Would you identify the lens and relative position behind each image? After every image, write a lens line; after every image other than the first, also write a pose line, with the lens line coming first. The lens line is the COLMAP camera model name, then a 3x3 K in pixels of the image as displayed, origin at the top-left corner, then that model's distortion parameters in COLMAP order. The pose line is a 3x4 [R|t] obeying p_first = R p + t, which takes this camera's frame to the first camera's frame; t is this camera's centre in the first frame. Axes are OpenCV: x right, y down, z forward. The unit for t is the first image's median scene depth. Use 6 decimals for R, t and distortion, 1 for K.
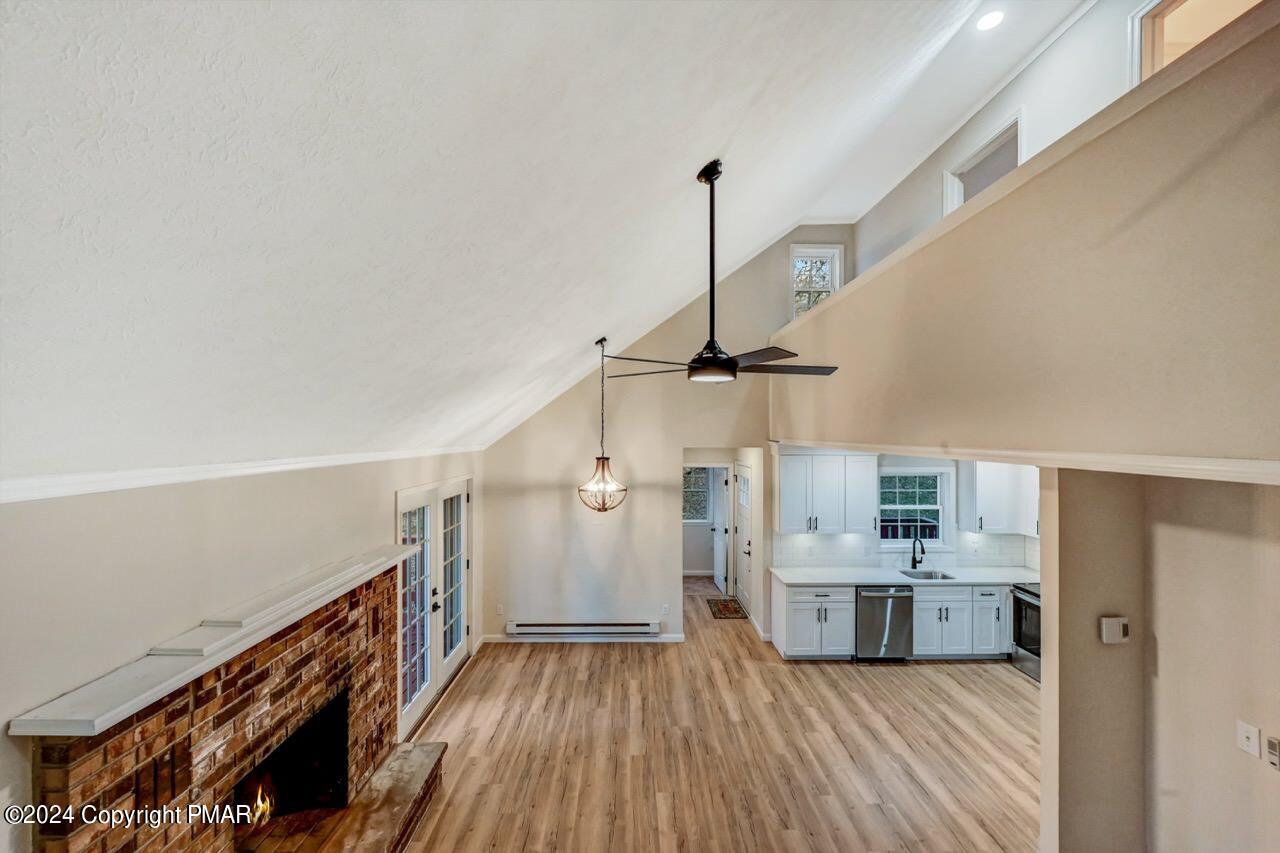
lens RADIAL K [[509.2, 0, 641.3], [0, 509.2, 429.3], [0, 0, 1]] dist [-0.003361, 0.000305]
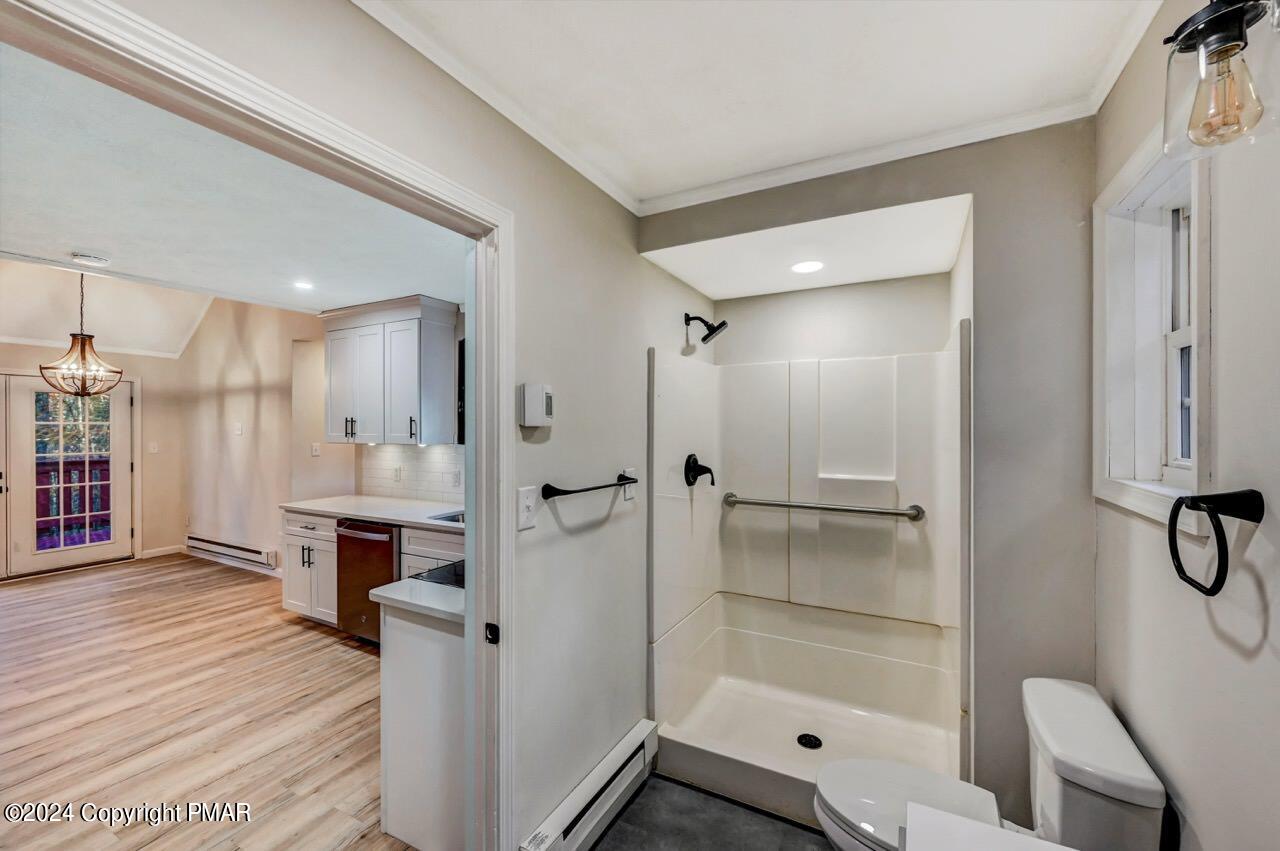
lens RADIAL K [[509.2, 0, 641.3], [0, 509.2, 428.3], [0, 0, 1]] dist [-0.003361, 0.000305]
pose [[0.875980, -0.002576, -0.482341, 1.438941], [0.008740, 0.999906, 0.010531, 0.261221], [0.482268, -0.013441, 0.875920, 0.850762]]
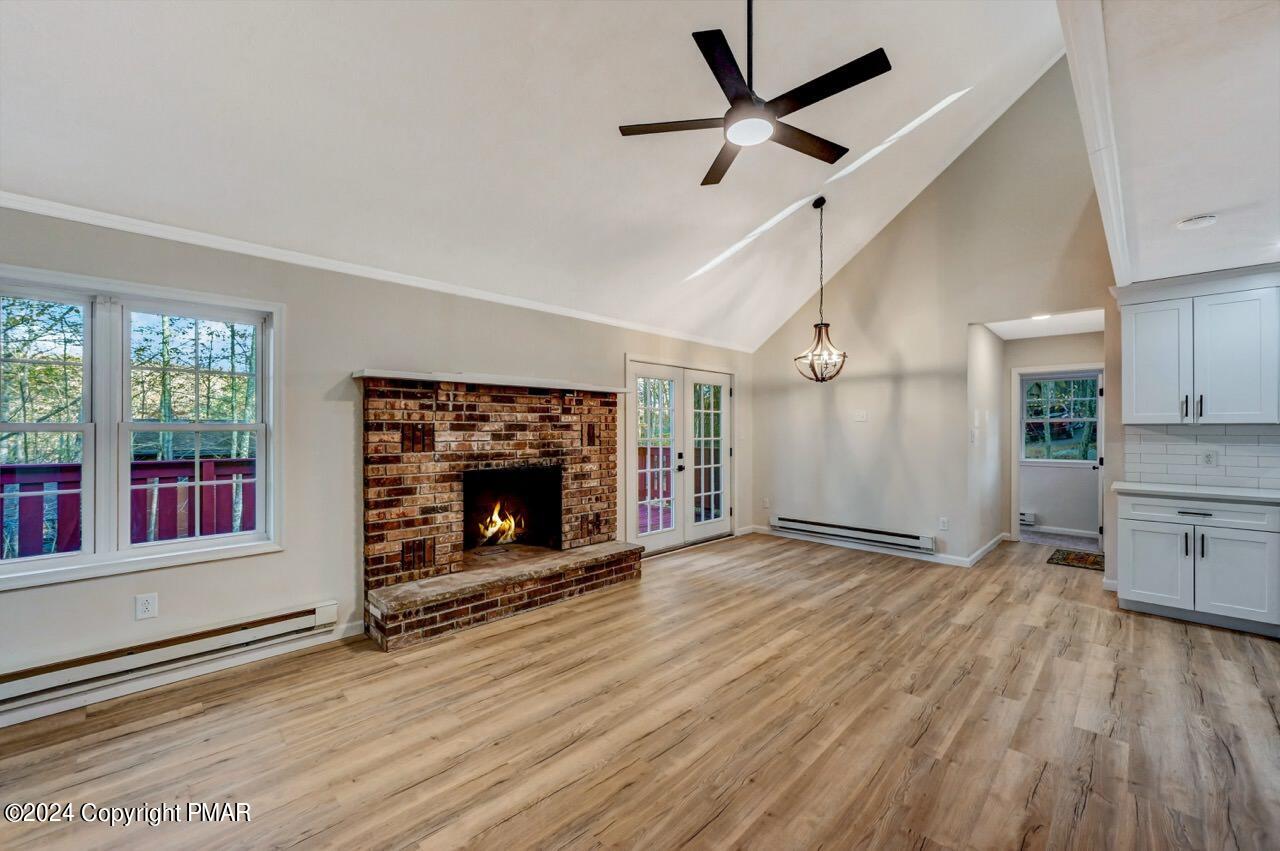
lens RADIAL K [[509.2, 0, 641.3], [0, 509.2, 428.3], [0, 0, 1]] dist [-0.003361, 0.000305]
pose [[0.695502, -0.004164, -0.718512, 0.448228], [0.006137, 0.999981, 0.000146, 0.297108], [0.718498, -0.004511, 0.695515, 0.125850]]
